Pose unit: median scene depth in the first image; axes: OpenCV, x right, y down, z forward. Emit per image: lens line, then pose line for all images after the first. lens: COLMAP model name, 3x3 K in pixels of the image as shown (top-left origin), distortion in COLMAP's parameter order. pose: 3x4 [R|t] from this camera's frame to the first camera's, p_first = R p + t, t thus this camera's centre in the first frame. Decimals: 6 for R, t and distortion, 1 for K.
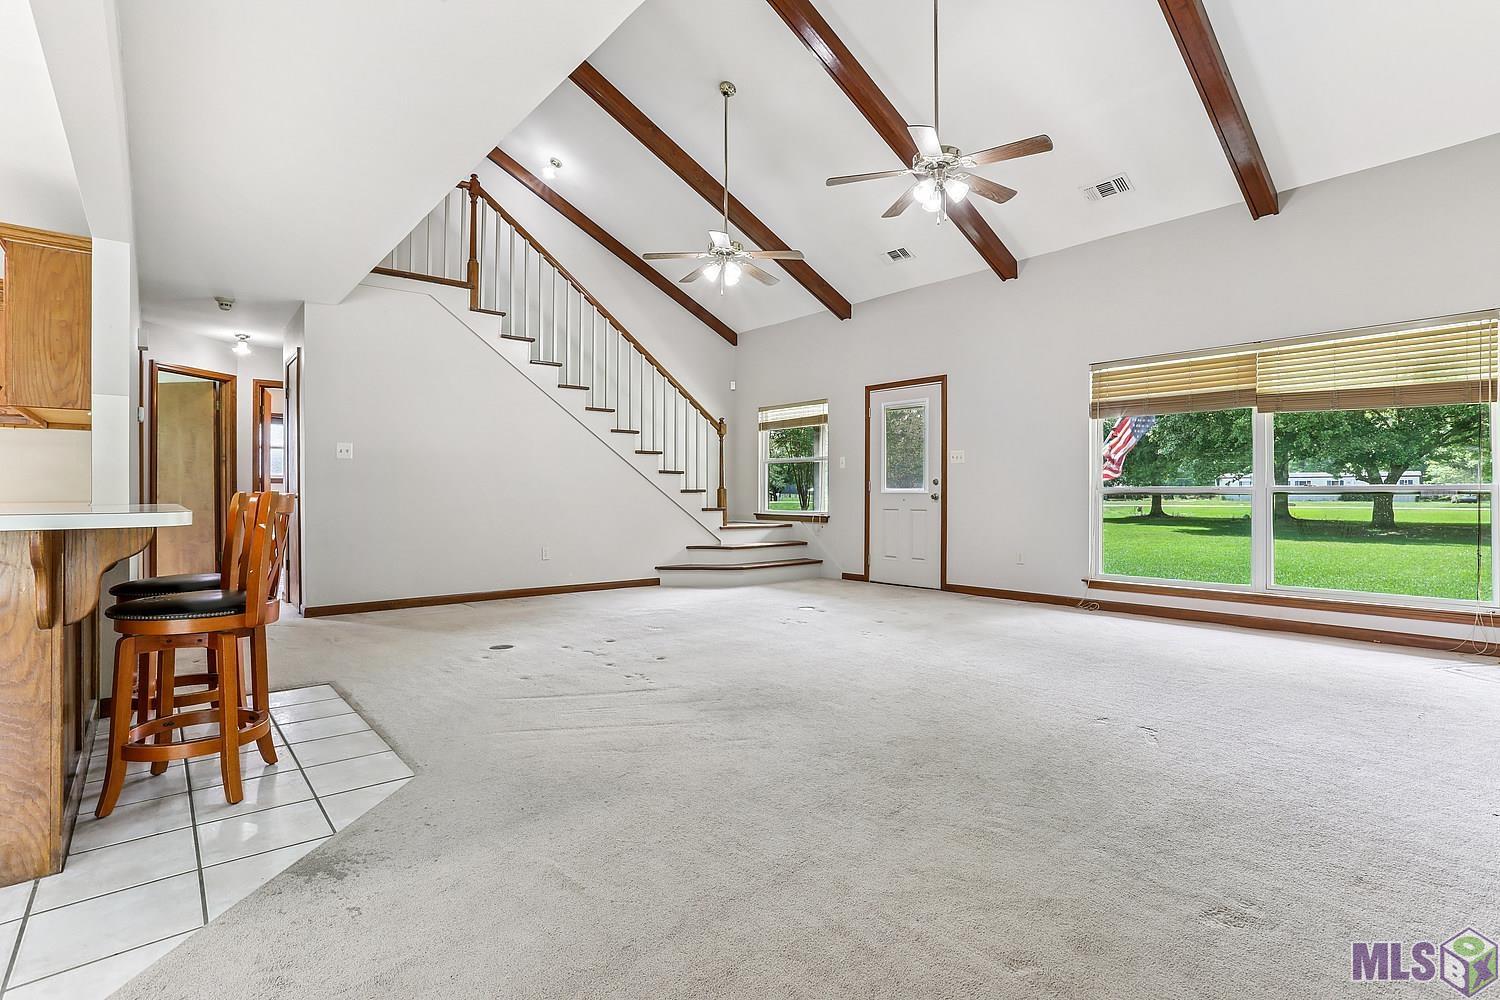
lens RADIAL K [[740.4, 0, 752.0], [0, 740.4, 495.2], [0, 0, 1]] dist [-0.016826, 0.002034]
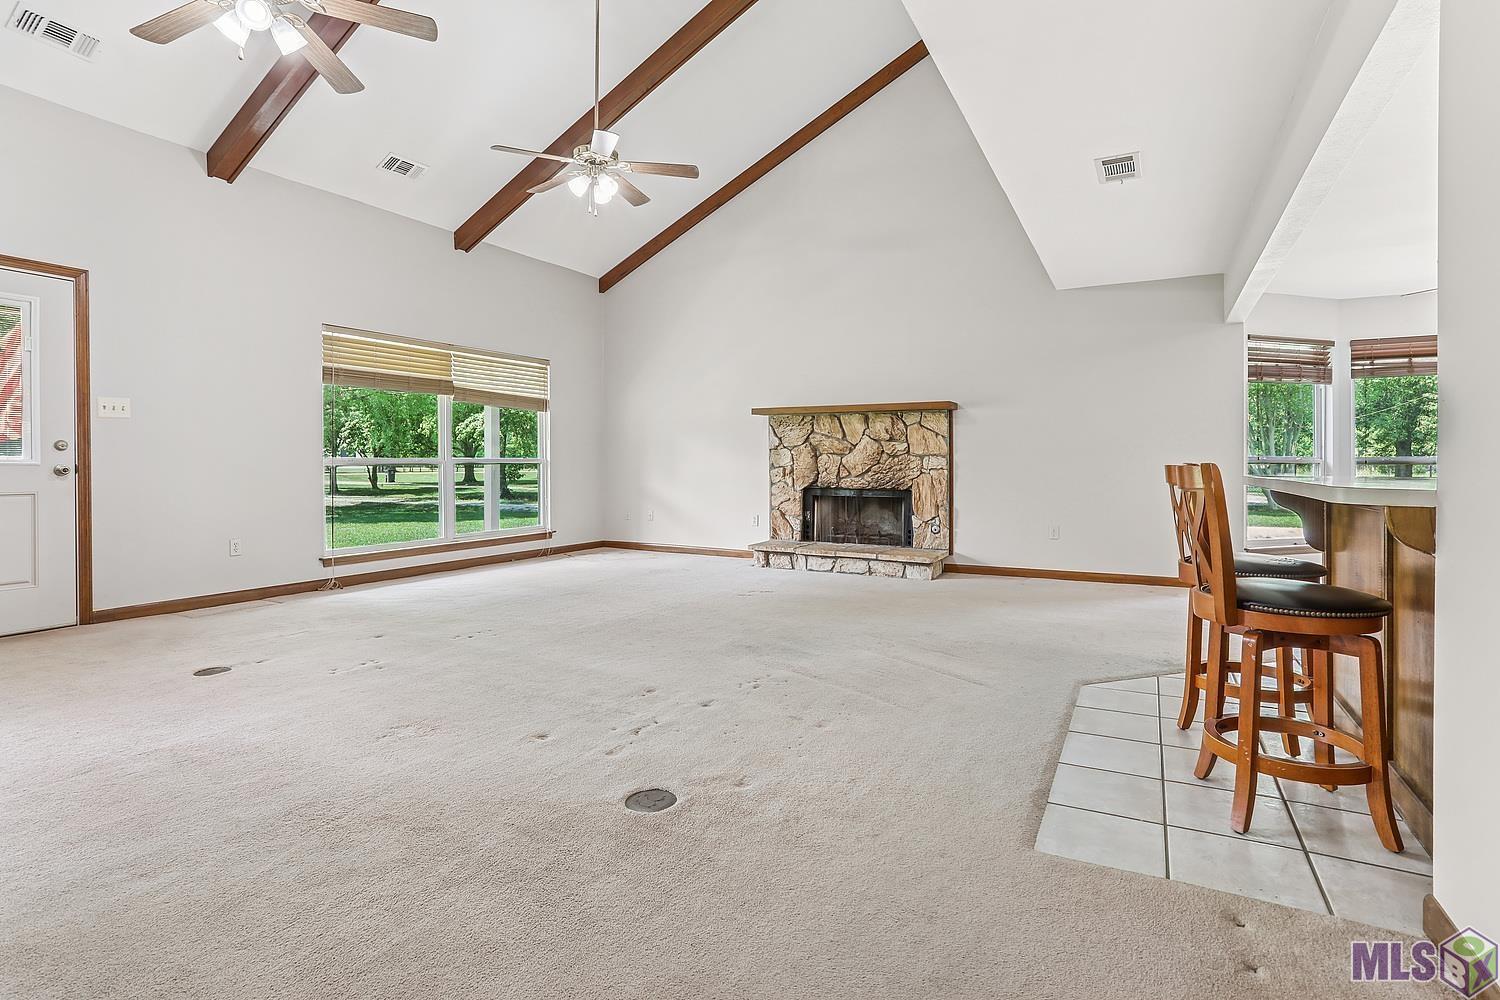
lens RADIAL K [[740.4, 0, 761.2], [0, 740.4, 472.5], [0, 0, 1]] dist [-0.016826, 0.002034]
pose [[-0.386237, -0.013547, 0.922300, -0.599321], [0.004043, 0.999858, 0.016379, -0.004673], [-0.922391, 0.010055, -0.386127, 0.848078]]
